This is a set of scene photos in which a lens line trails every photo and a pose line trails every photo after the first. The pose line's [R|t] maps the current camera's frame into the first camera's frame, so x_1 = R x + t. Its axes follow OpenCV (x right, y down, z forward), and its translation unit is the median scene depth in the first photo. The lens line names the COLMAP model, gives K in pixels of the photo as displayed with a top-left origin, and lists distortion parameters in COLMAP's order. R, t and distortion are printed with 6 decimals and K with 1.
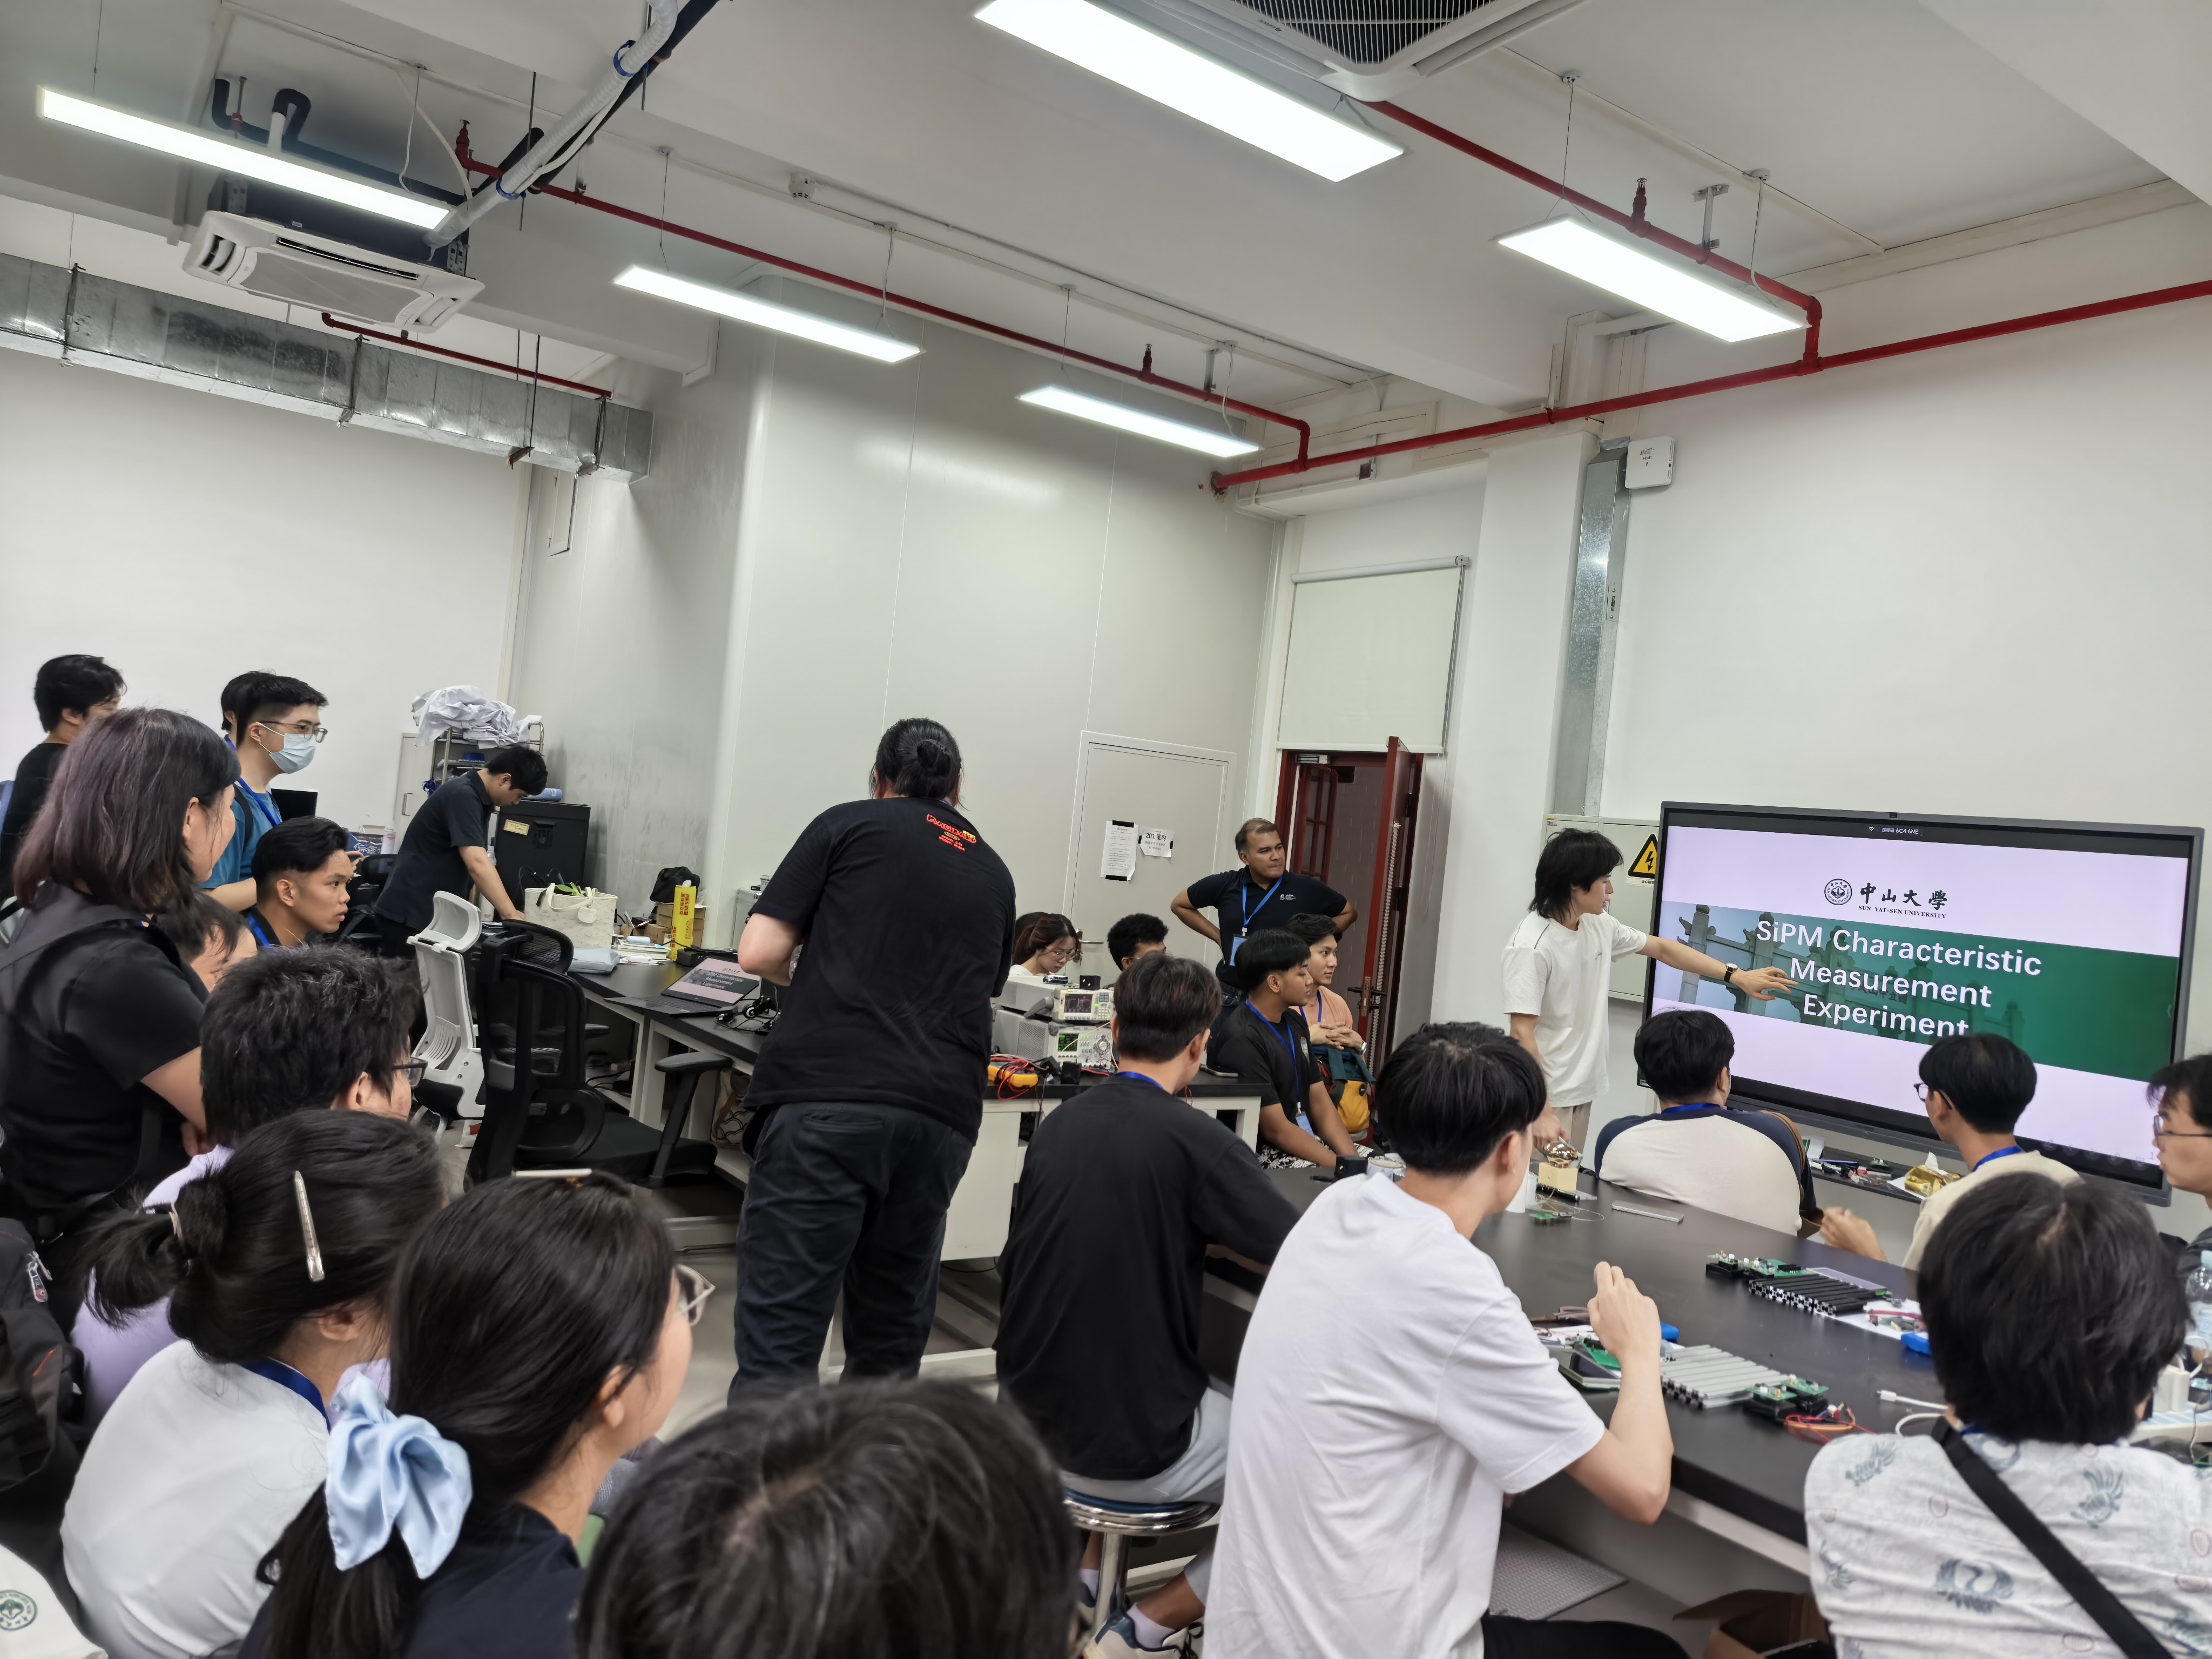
lens RADIAL K [[1541.5, 0, 1105.8], [0, 1541.5, 810.6], [0, 0, 1]] dist [0.069824, -0.093685]
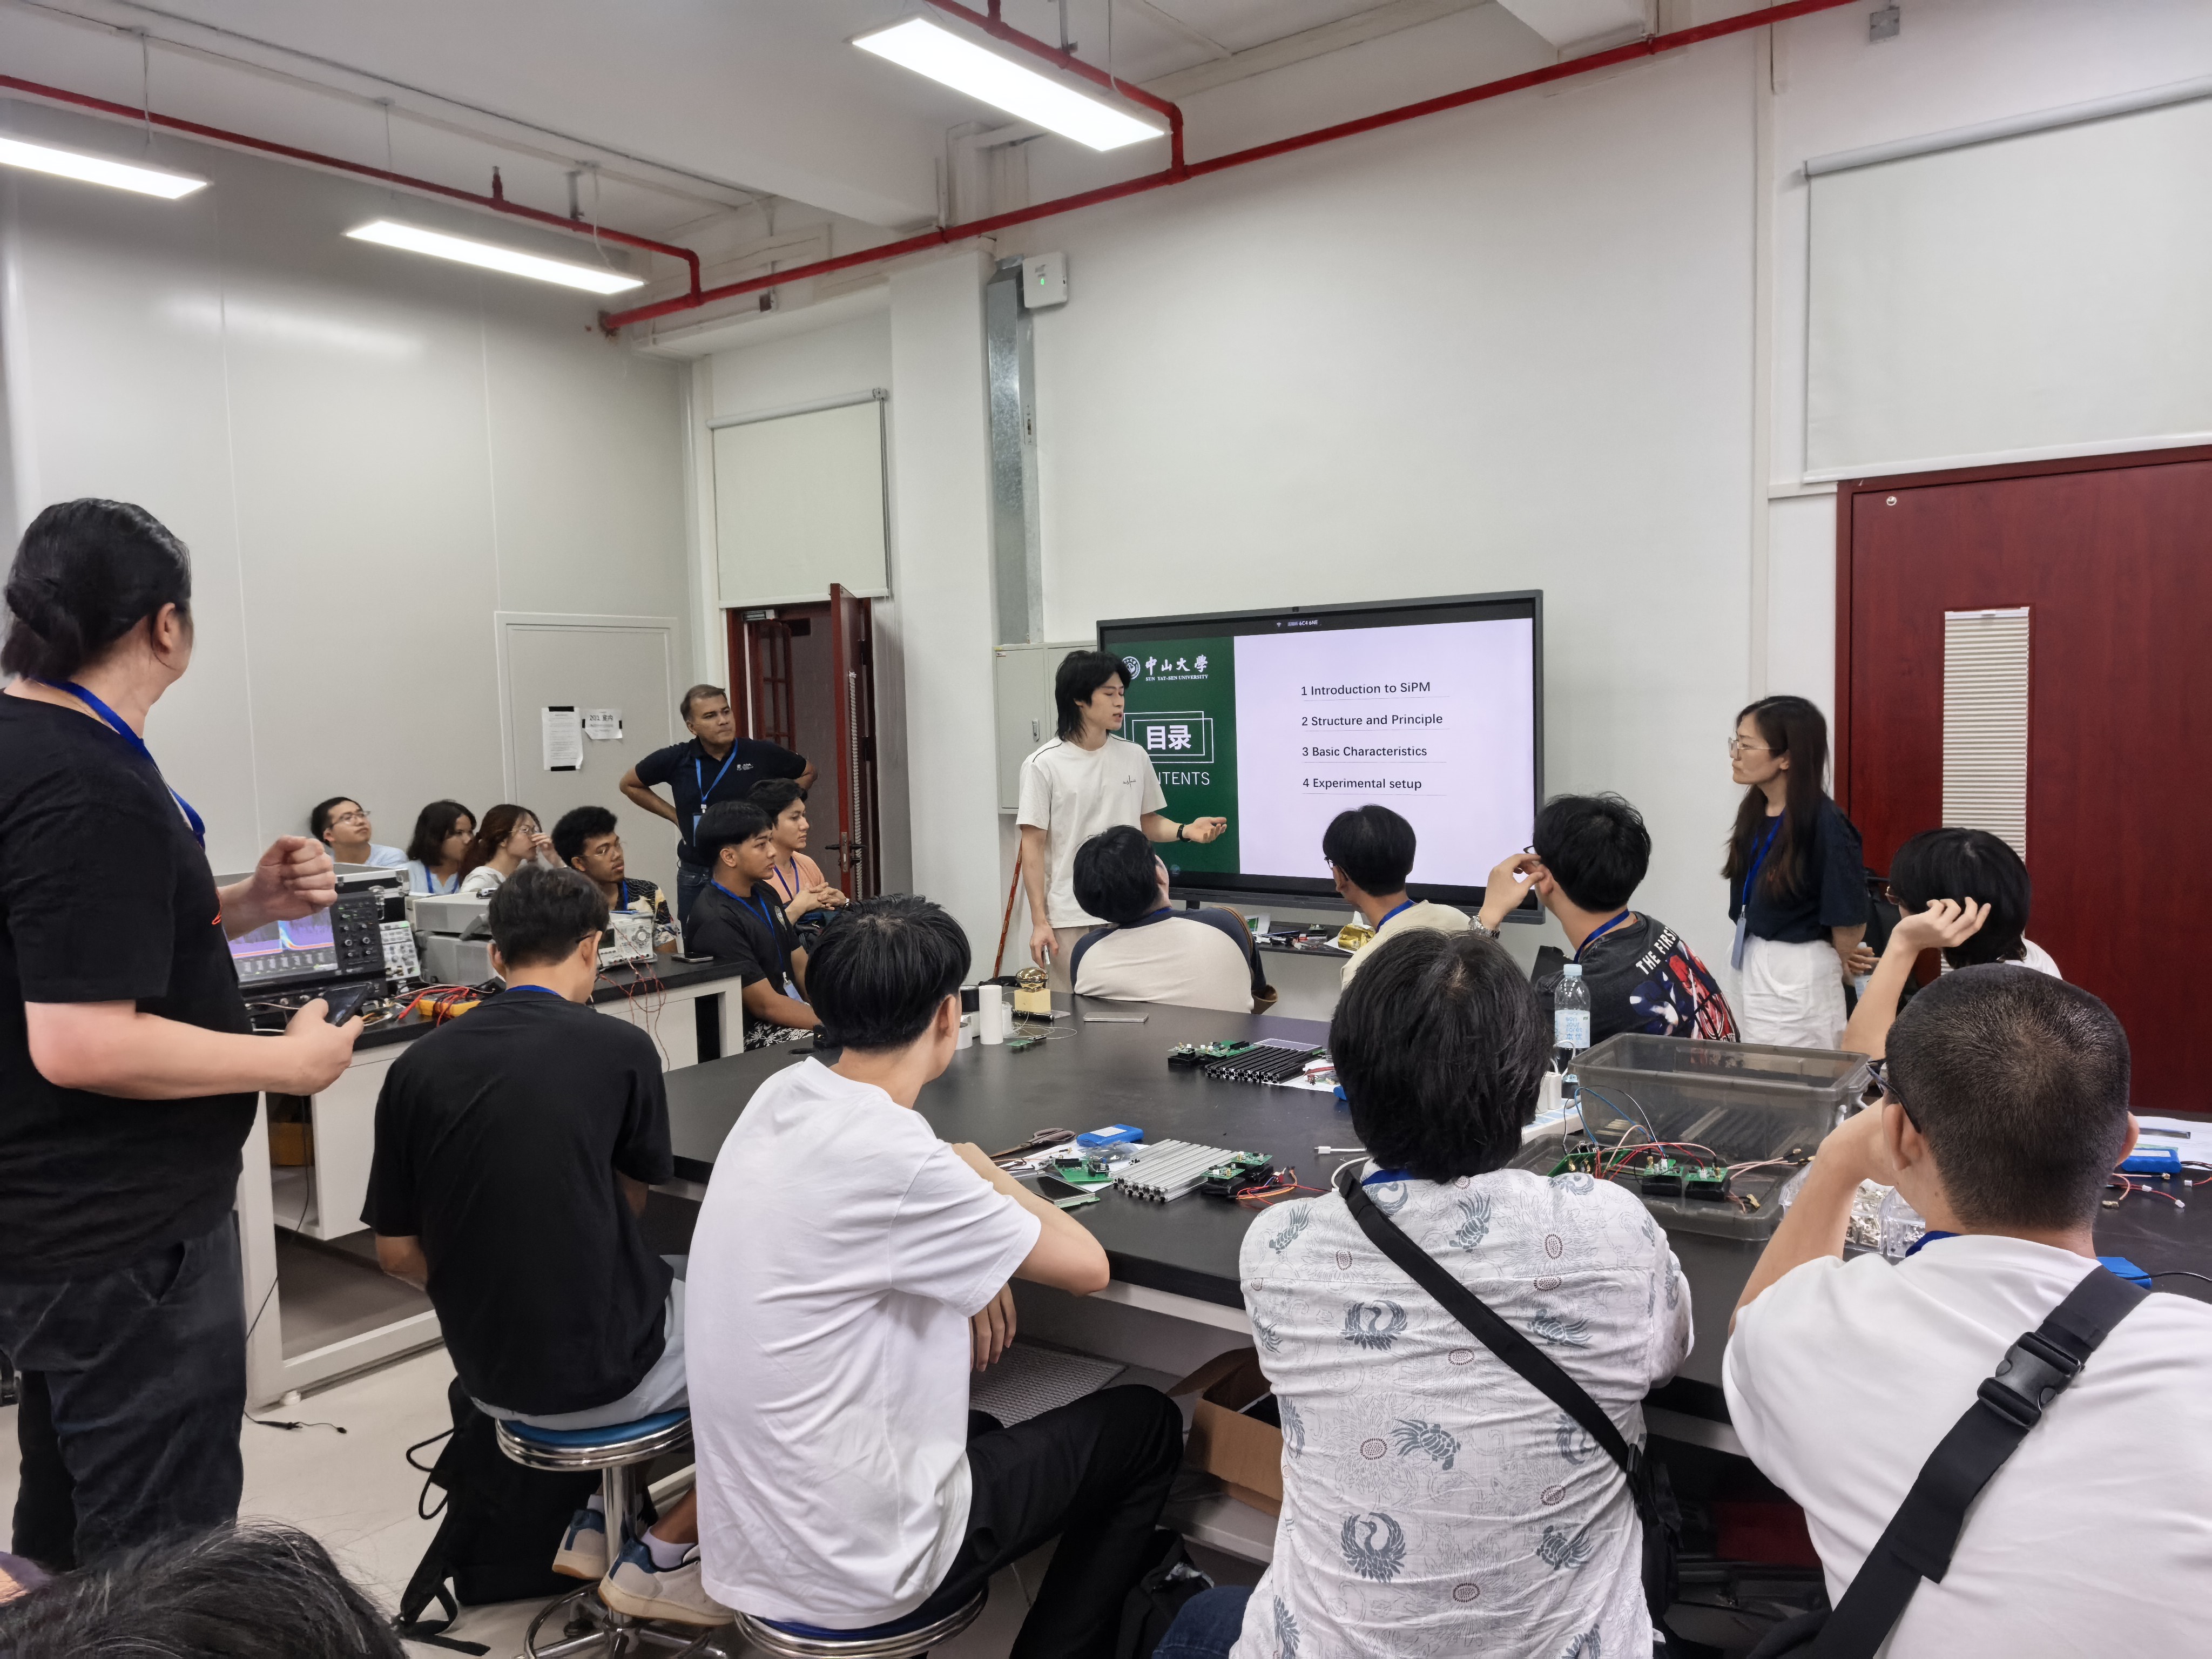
lens RADIAL K [[1548.1, 0, 1097.3], [0, 1548.1, 823.2], [0, 0, 1]] dist [0.058403, -0.076334]
pose [[0.939724, -0.154909, 0.304832, 0.023668], [0.122155, 0.984753, 0.123857, -0.000564], [-0.319371, -0.079154, 0.944318, 0.019659]]
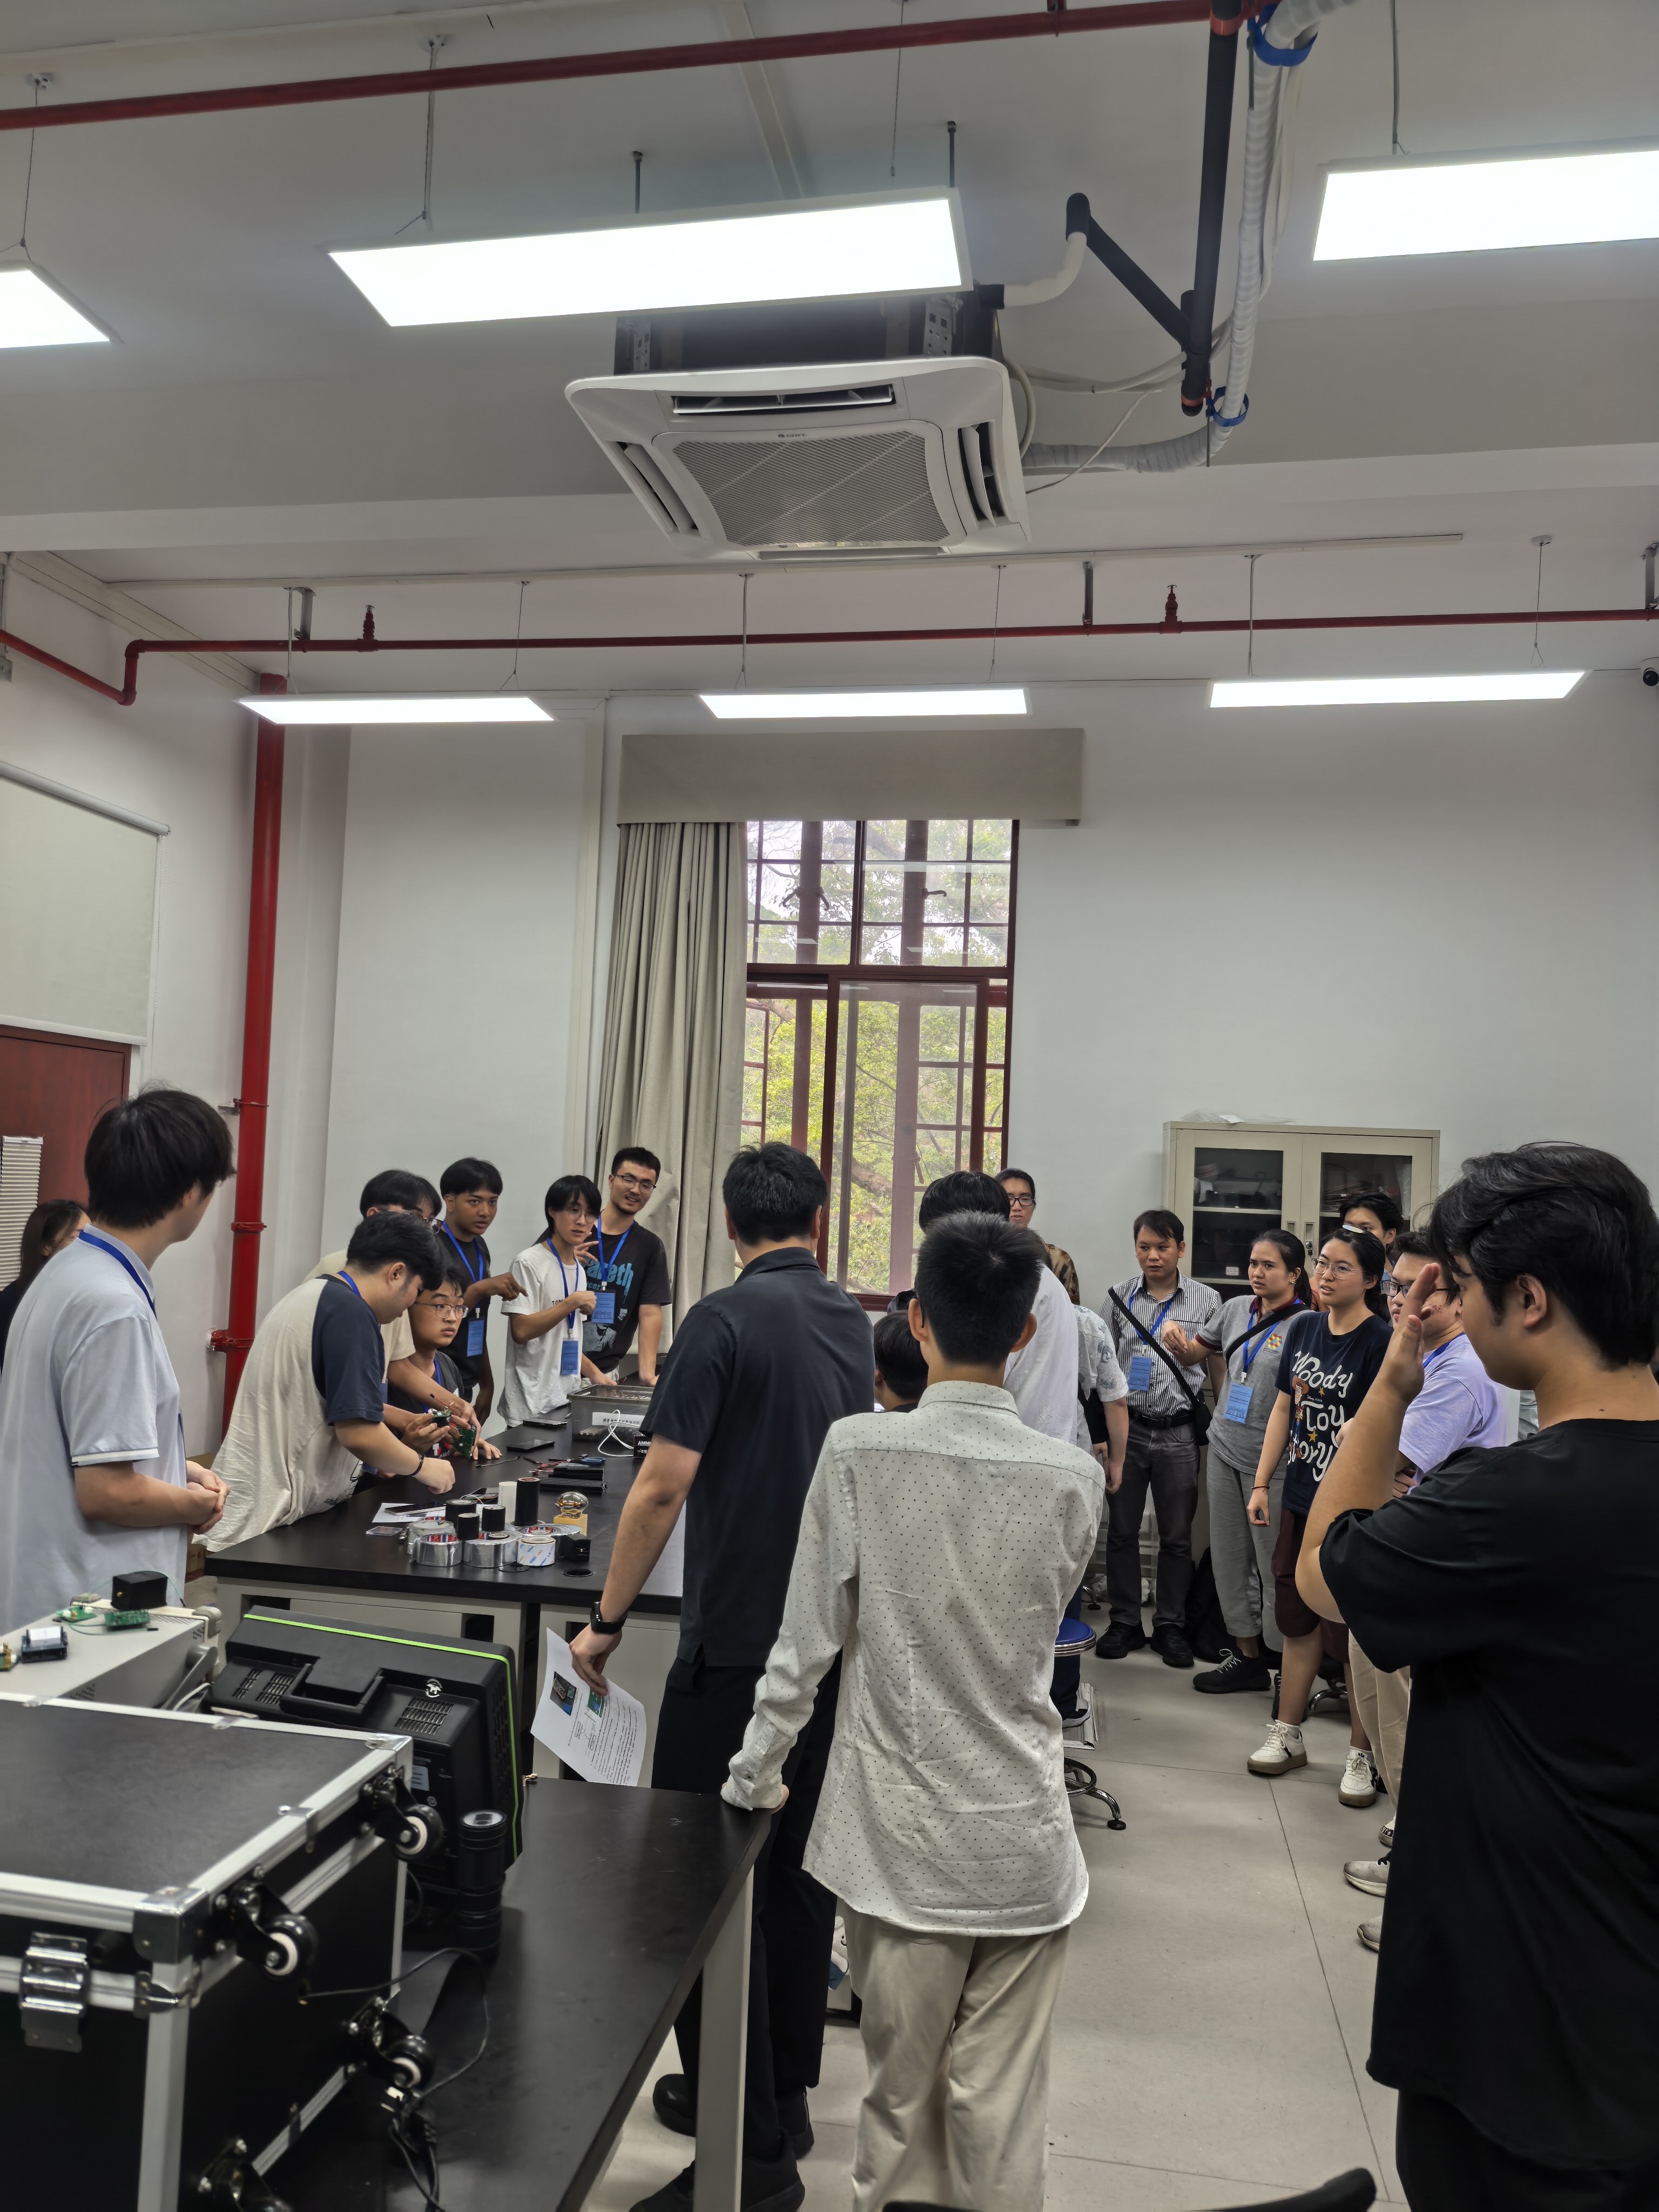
lens RADIAL K [[1532.7, 0, 835.8], [0, 1532.7, 1095.2], [0, 0, 1]] dist [0.066206, -0.078501]
pose [[-0.688314, -0.089211, 0.719907, -0.370078], [-0.119892, 0.992751, 0.008392, -0.050523], [-0.715437, -0.080535, -0.694020, 0.891418]]
